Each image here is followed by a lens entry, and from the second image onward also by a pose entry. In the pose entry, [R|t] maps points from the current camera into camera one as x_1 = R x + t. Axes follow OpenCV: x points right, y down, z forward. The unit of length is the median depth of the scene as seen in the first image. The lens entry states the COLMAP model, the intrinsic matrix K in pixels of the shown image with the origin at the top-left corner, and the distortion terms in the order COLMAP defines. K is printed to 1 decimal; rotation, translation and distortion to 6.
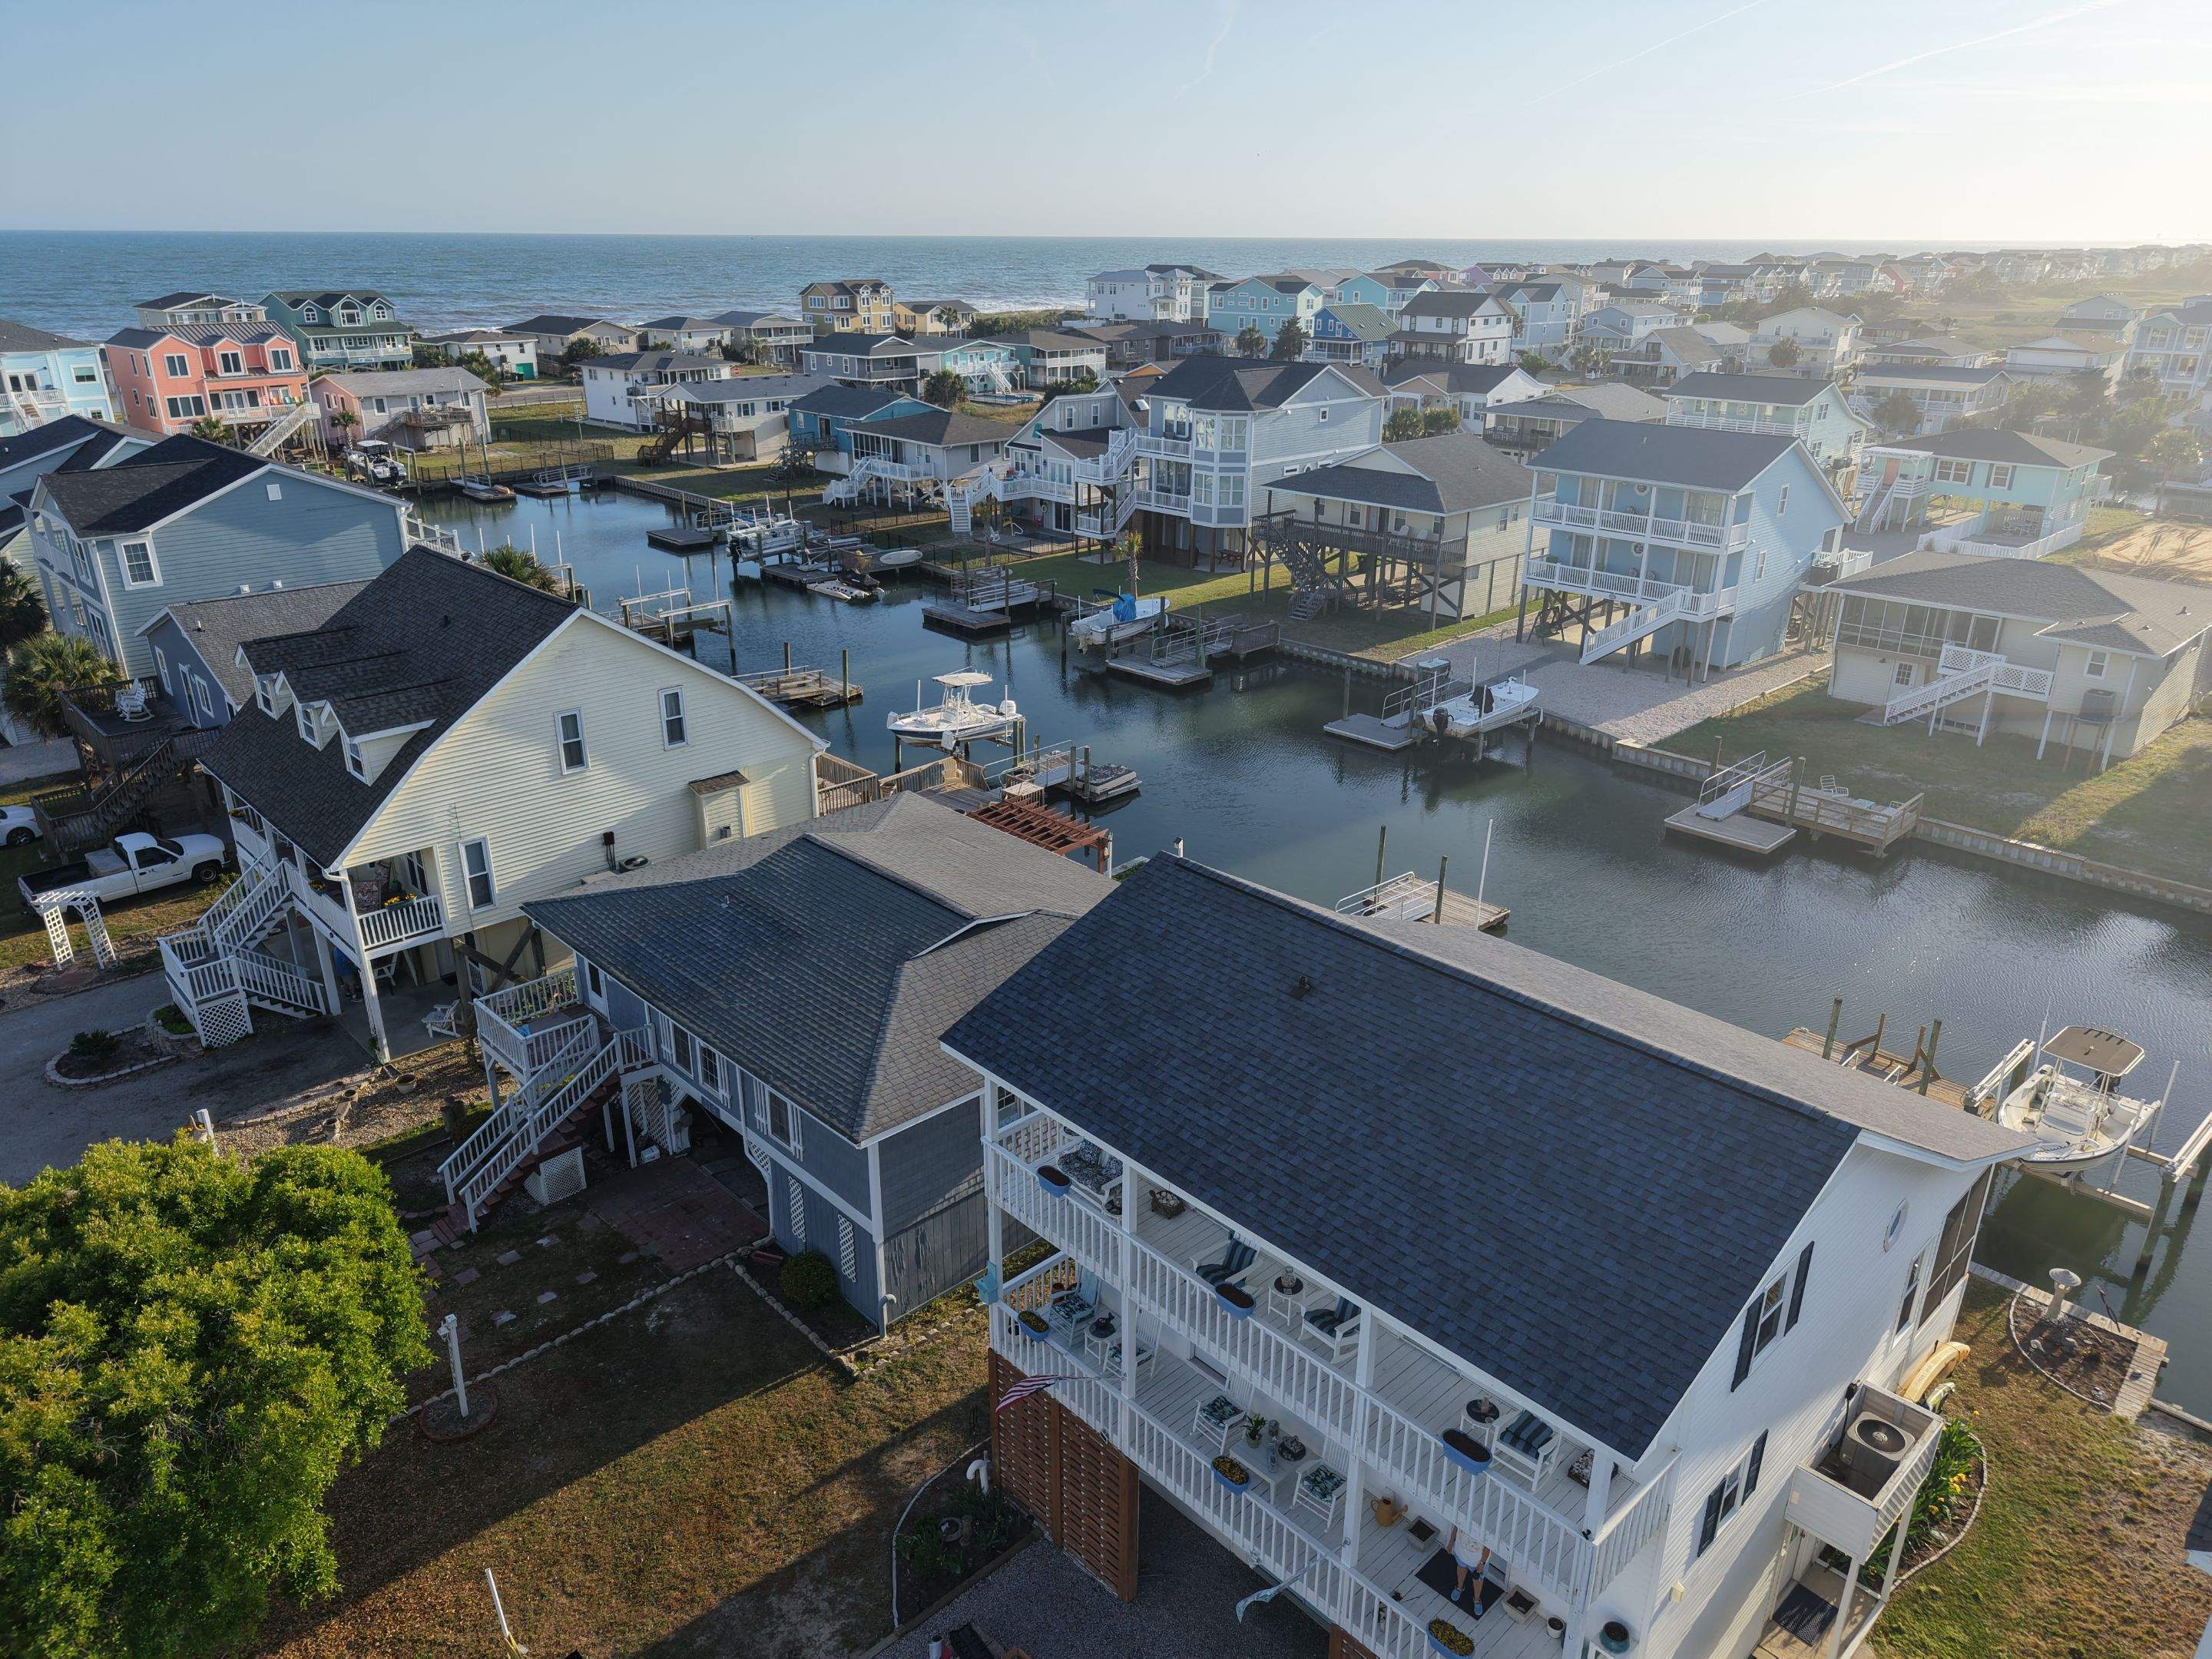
lens RADIAL K [[1479.5, 0, 1103.8], [0, 1479.5, 831.7], [0, 0, 1]] dist [0.018915, -0.014454]
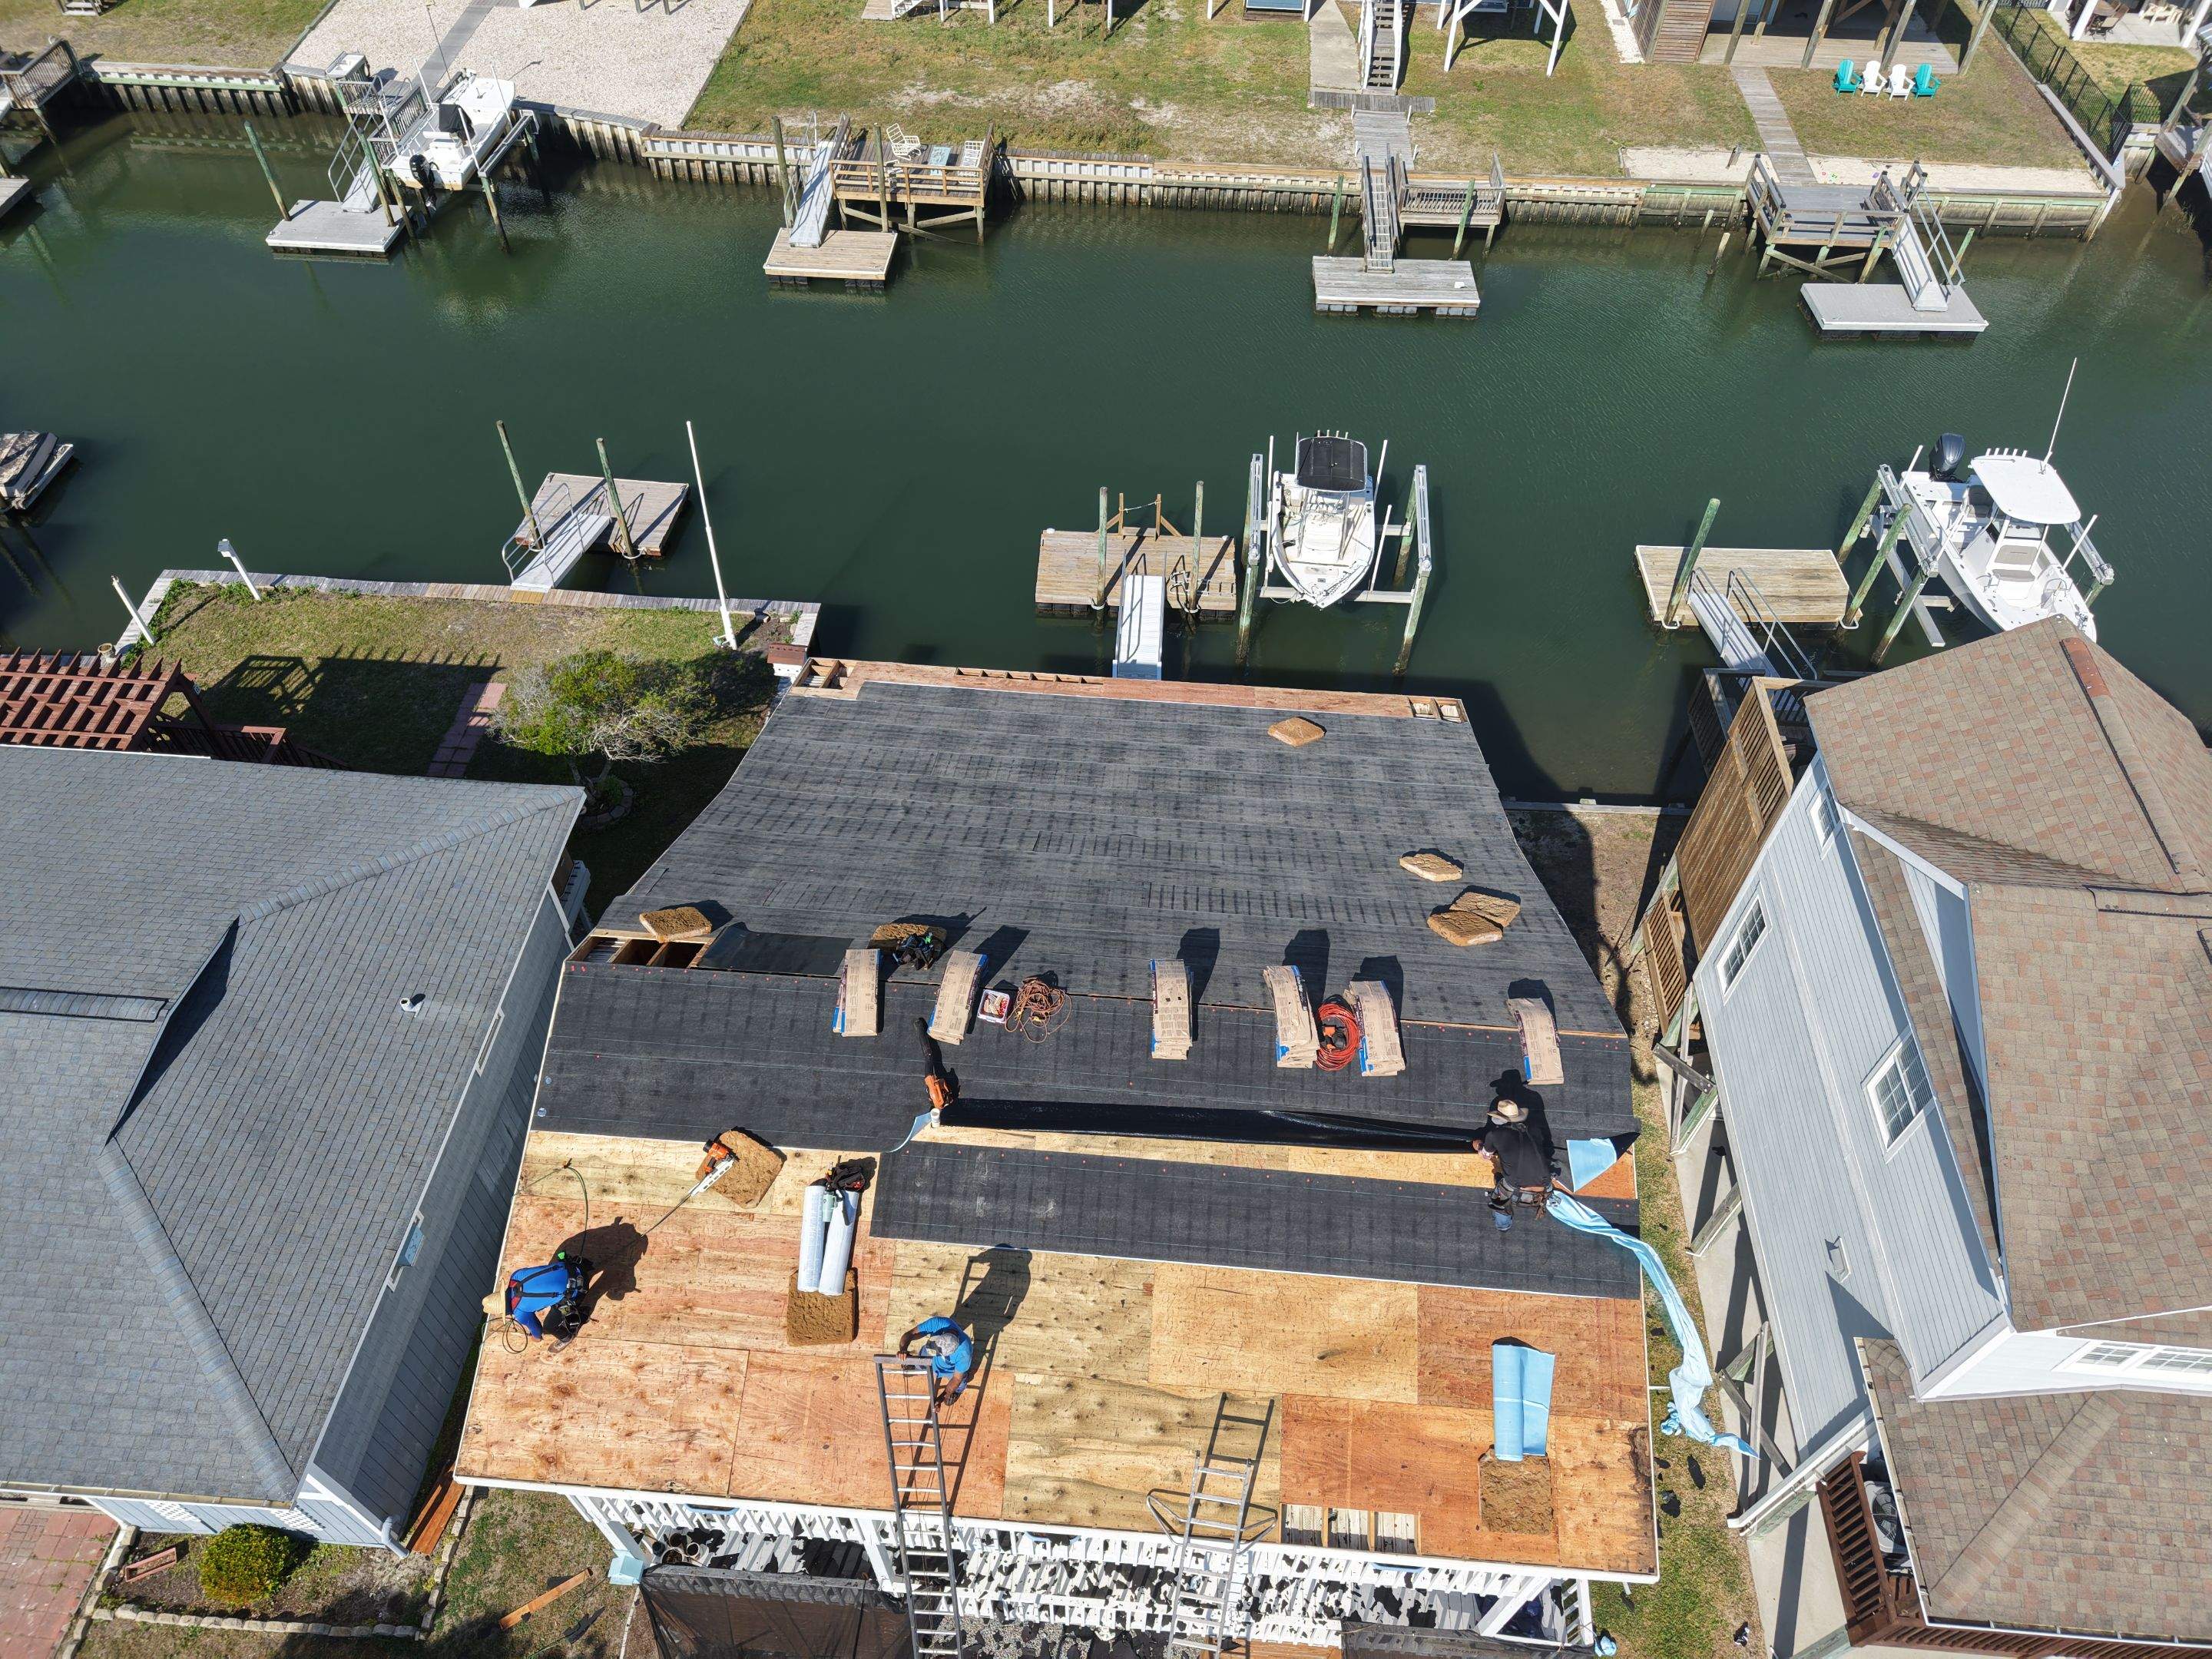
lens RADIAL K [[1479.5, 0, 1100.4], [0, 1479.5, 832.9], [0, 0, 1]] dist [0.018915, -0.014454]
pose [[0.739414, -0.506891, 0.443090, -0.017003], [0.238083, 0.812477, 0.532163, -0.122044], [-0.629749, -0.287996, 0.721439, 0.157930]]
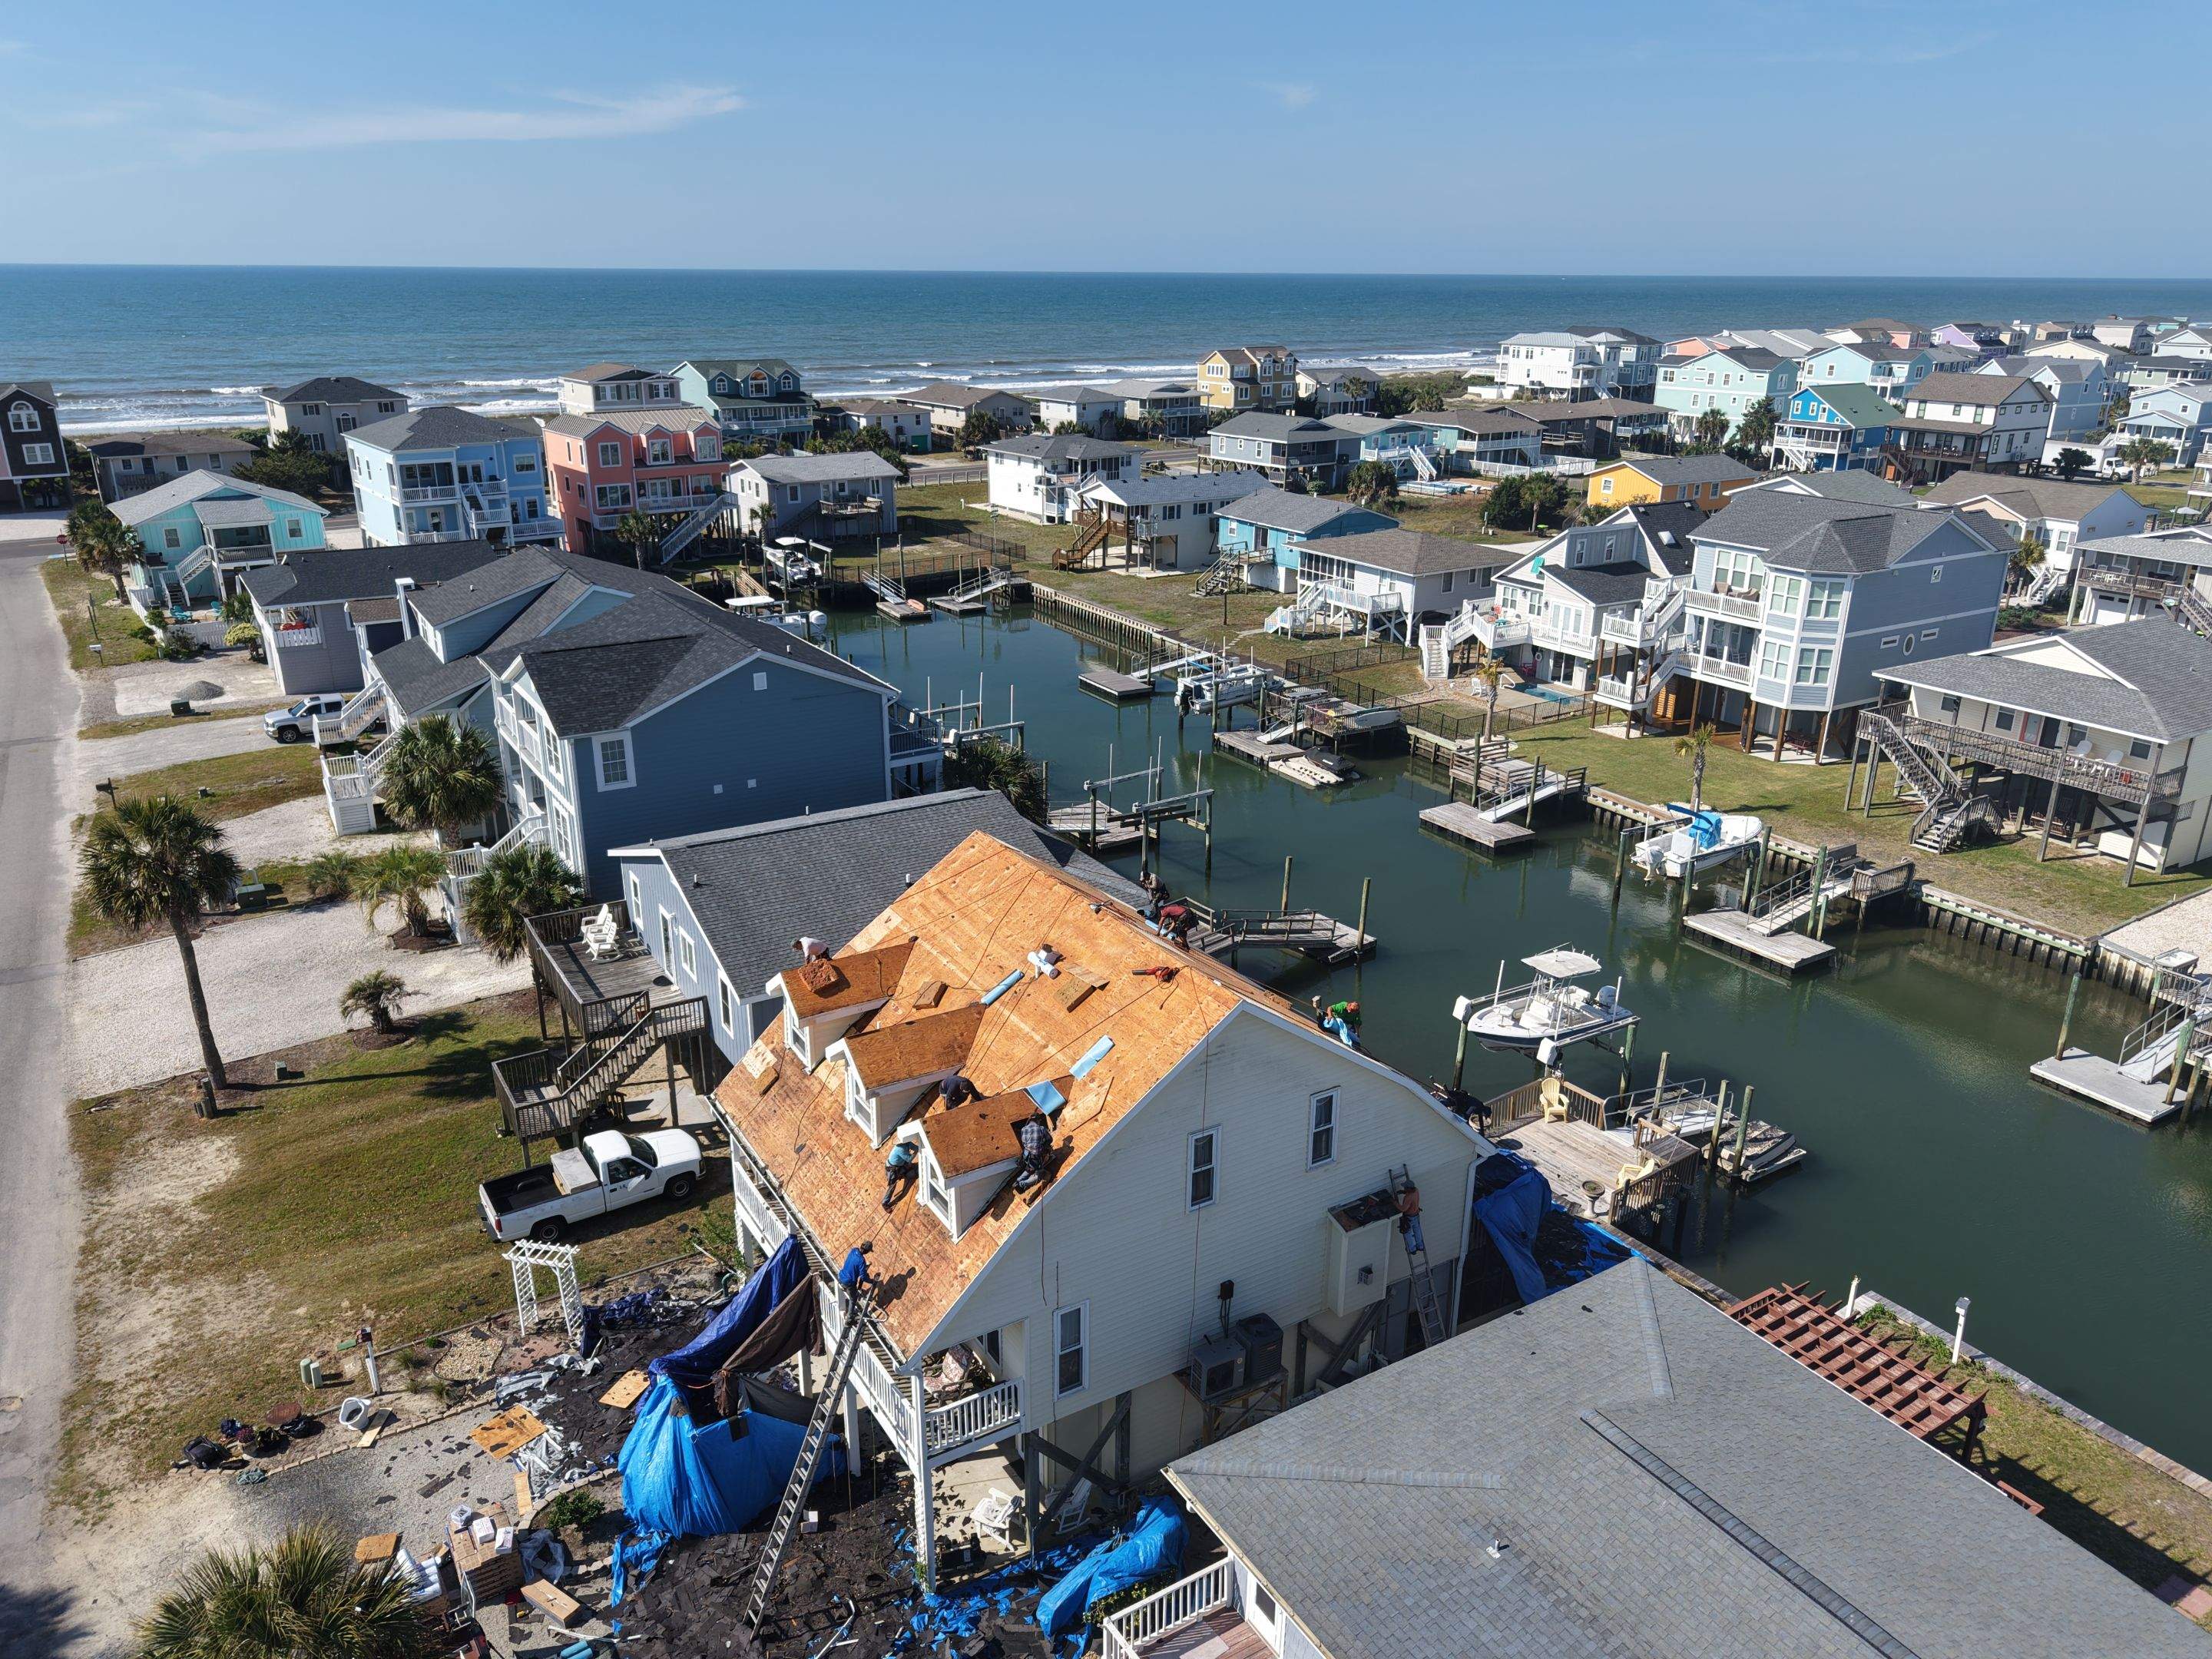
lens RADIAL K [[1554.1, 0, 1102.5], [0, 1554.1, 837.7], [0, 0, 1]] dist [0.029305, -0.033196]
pose [[0.976729, 0.074053, -0.201285, -0.165369], [-0.080984, 0.996366, -0.026406, -0.124312], [0.198598, 0.042093, 0.979177, 0.147747]]
